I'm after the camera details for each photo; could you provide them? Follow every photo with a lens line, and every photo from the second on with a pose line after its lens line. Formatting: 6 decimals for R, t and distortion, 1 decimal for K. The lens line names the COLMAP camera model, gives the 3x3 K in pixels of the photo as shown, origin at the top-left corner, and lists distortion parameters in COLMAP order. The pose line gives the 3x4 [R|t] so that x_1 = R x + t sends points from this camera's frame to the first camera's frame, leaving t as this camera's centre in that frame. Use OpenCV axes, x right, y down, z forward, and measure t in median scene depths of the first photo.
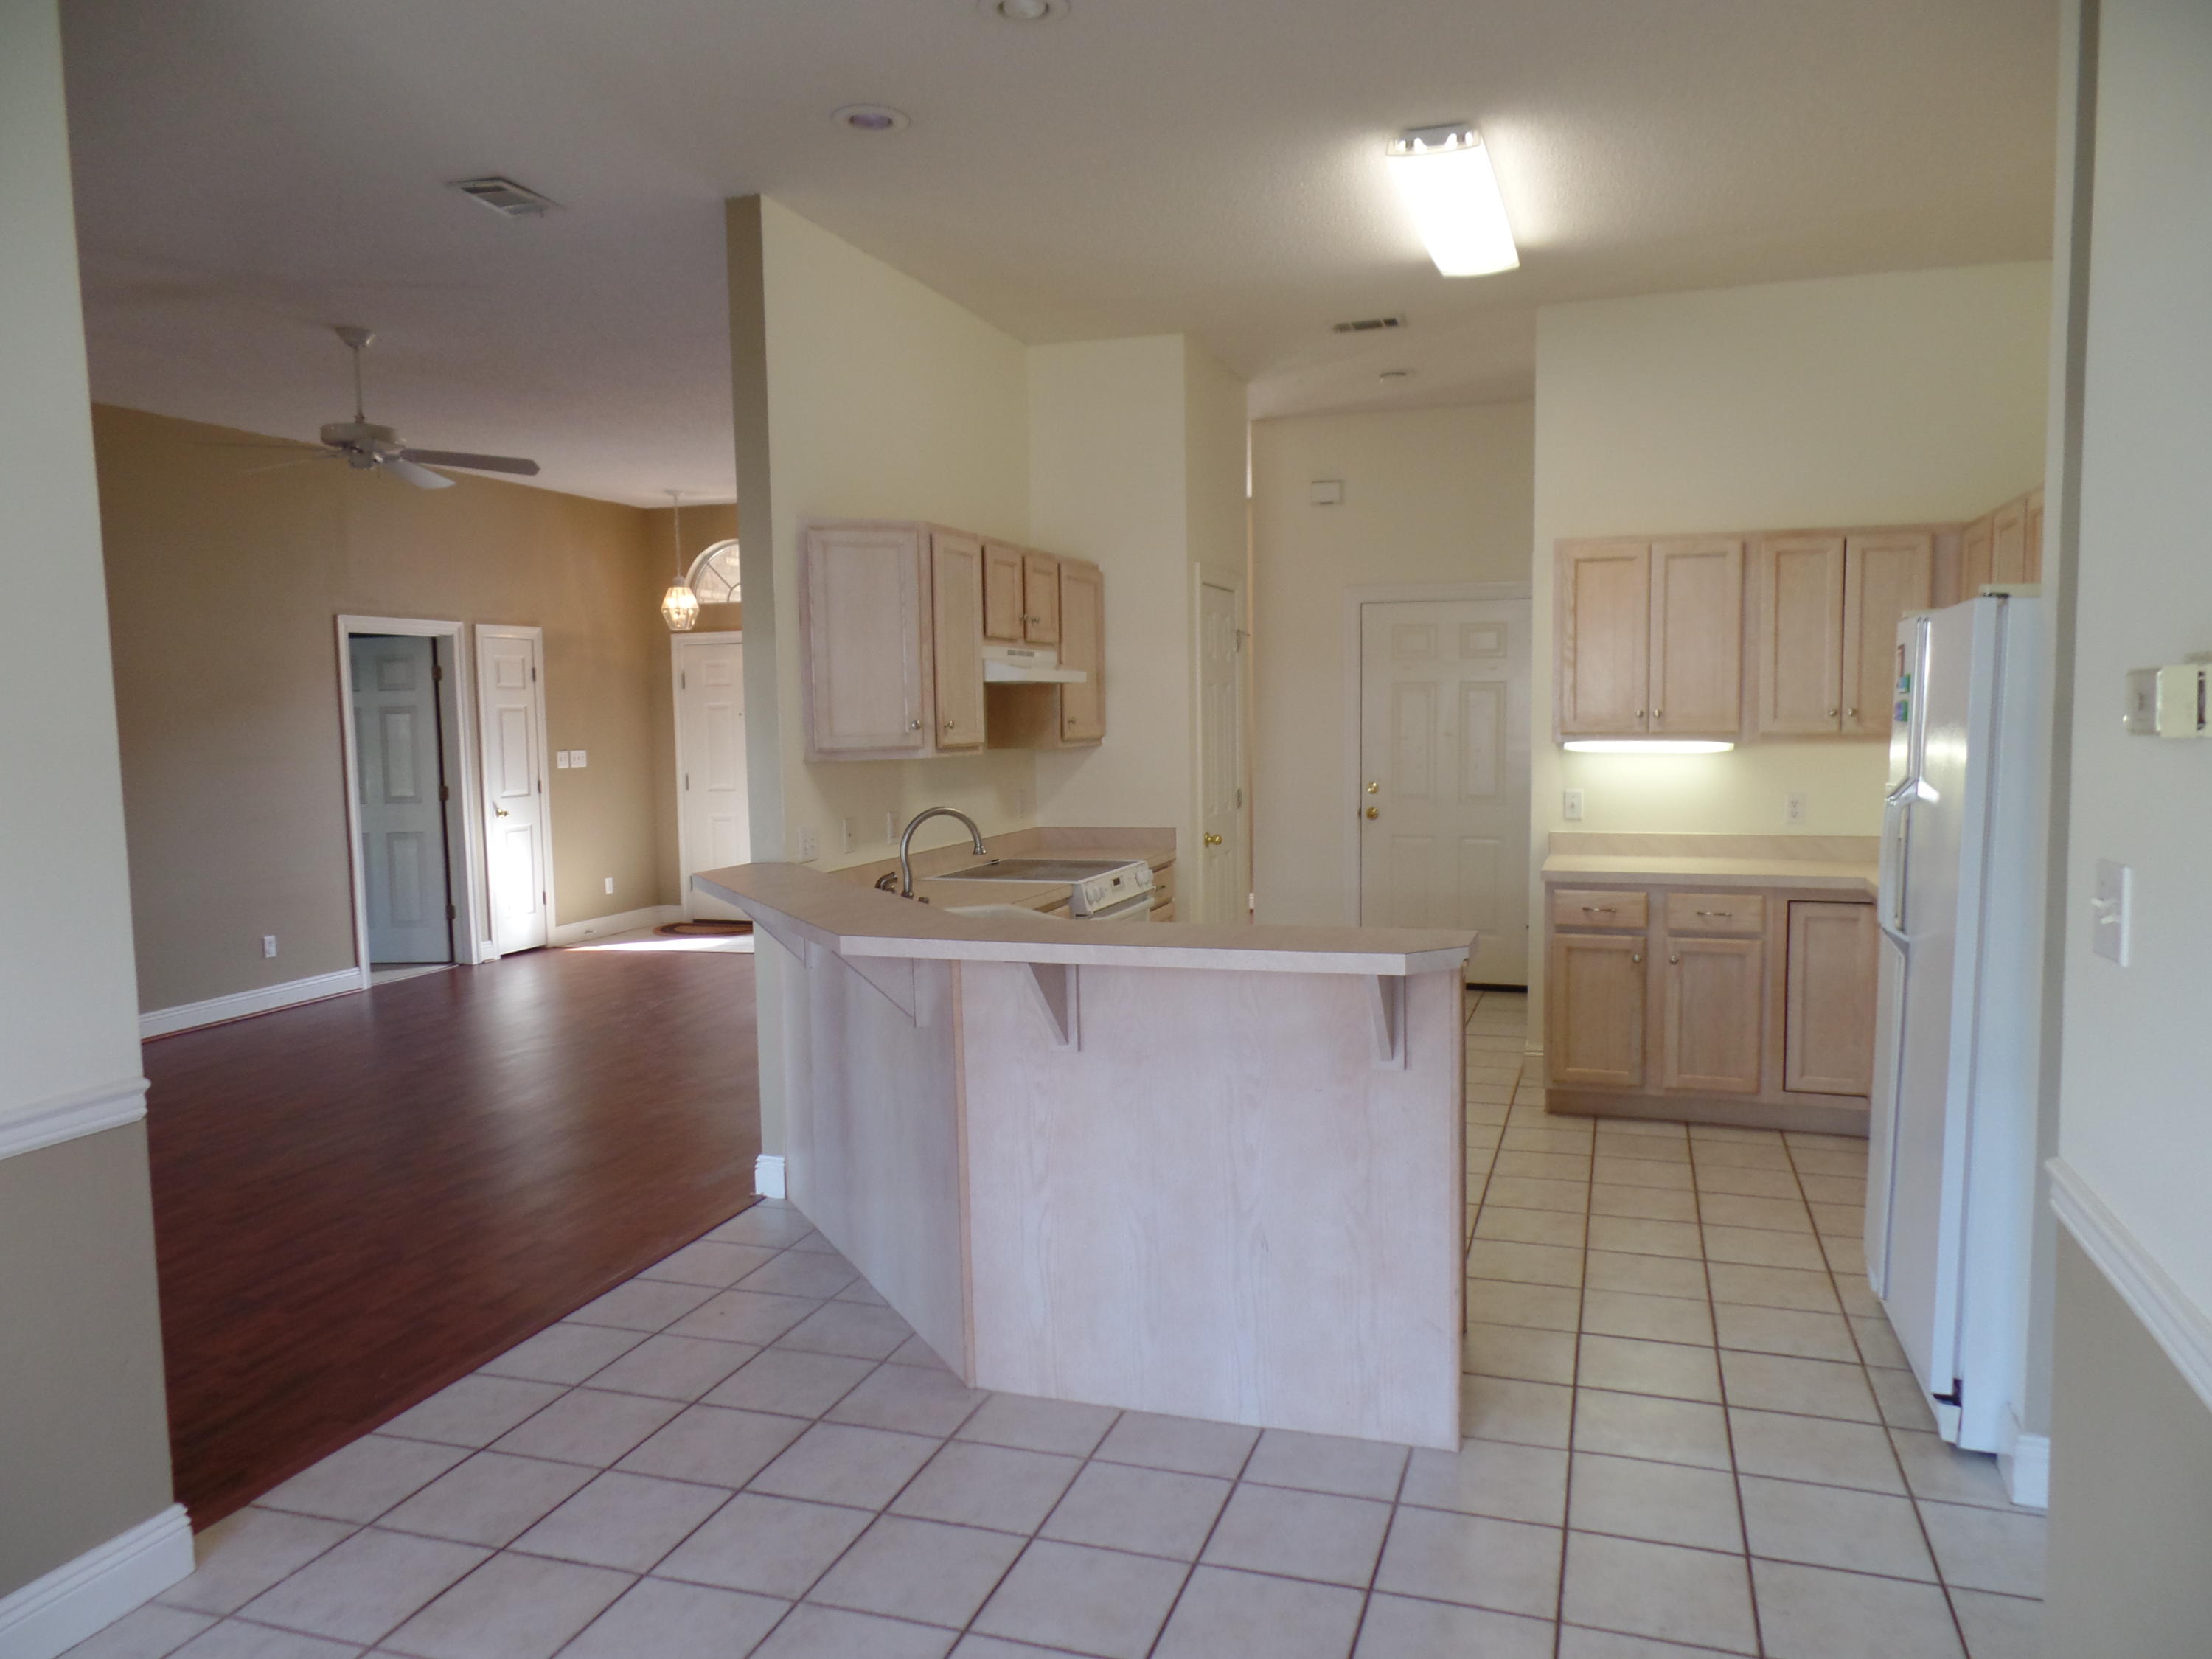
lens RADIAL K [[1547.3, 0, 1104.7], [0, 1547.3, 824.9], [0, 0, 1]] dist [0.003670, 0.004681]
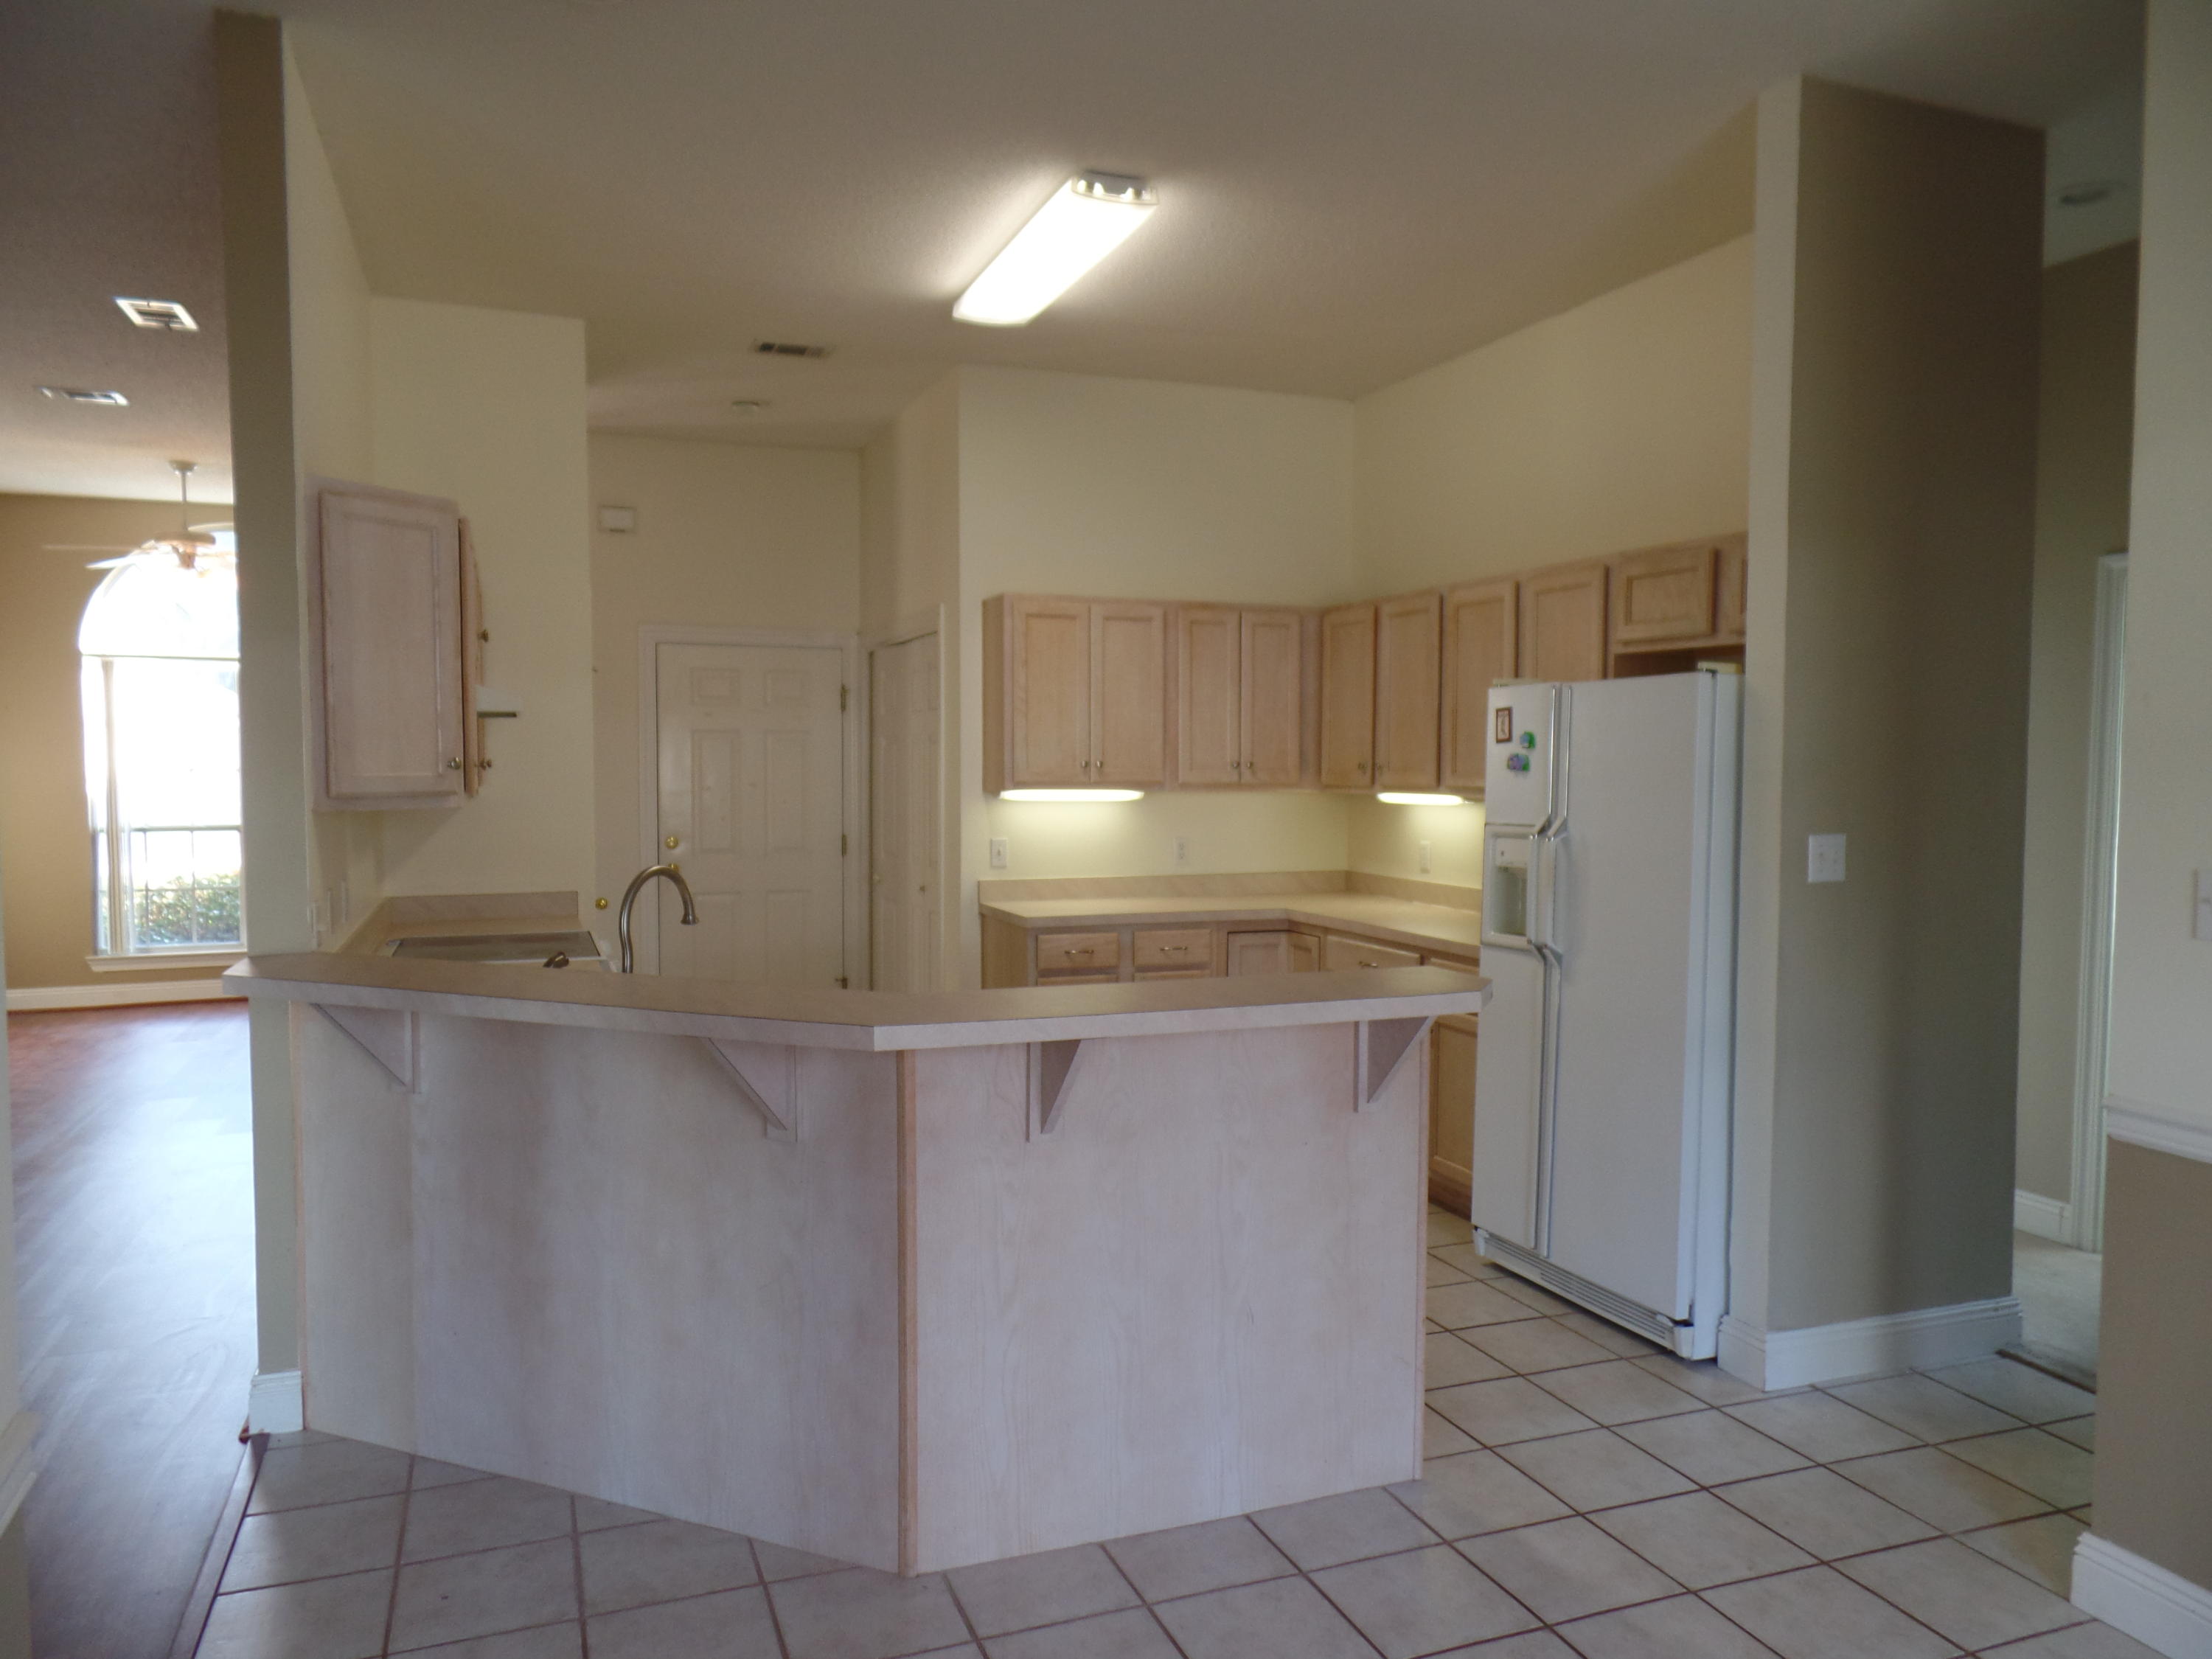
lens RADIAL K [[1547.3, 0, 1106.9], [0, 1547.3, 822.6], [0, 0, 1]] dist [0.003670, 0.004681]
pose [[0.774312, -0.009686, 0.632730, -0.326366], [0.033649, 0.999098, -0.025884, -0.004232], [-0.631909, 0.041334, 0.773940, 0.184052]]
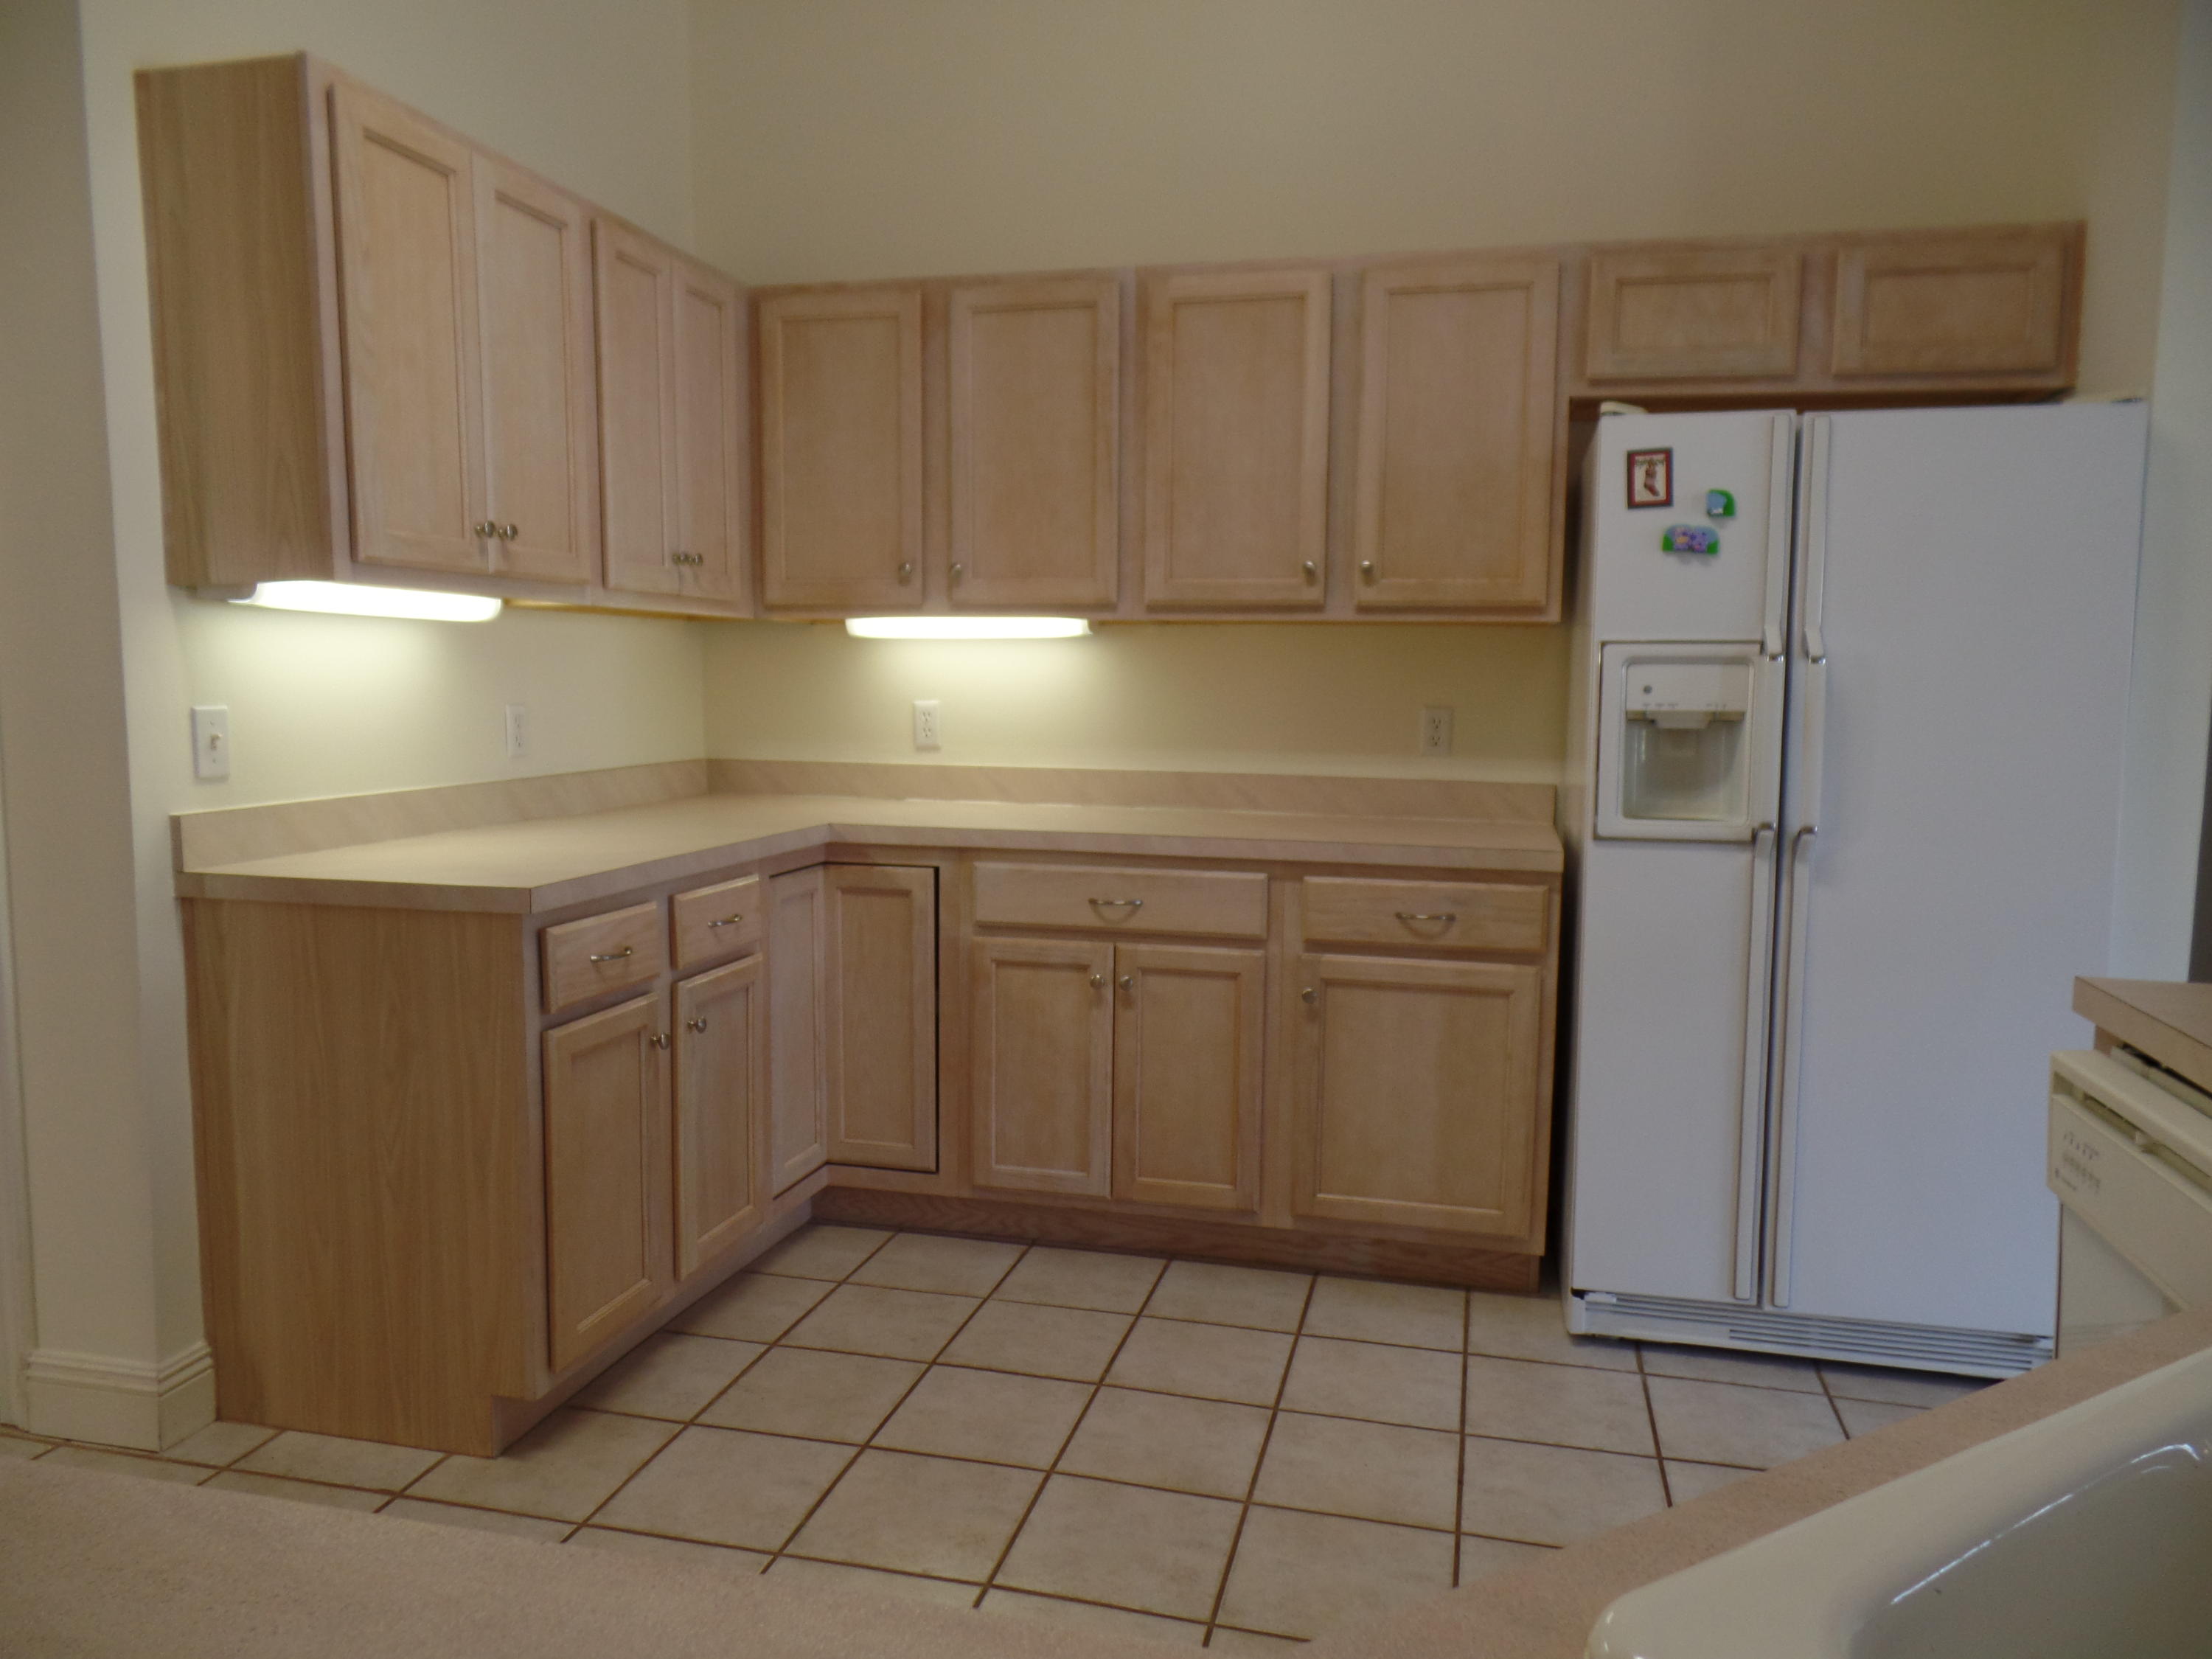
lens RADIAL K [[1547.3, 0, 1104.5], [0, 1547.3, 843.3], [0, 0, 1]] dist [0.003670, 0.004681]
pose [[-0.071075, -0.099127, 0.992533, -0.139945], [0.061988, 0.992688, 0.103581, -0.015975], [-0.995543, 0.068887, -0.064410, 0.896096]]
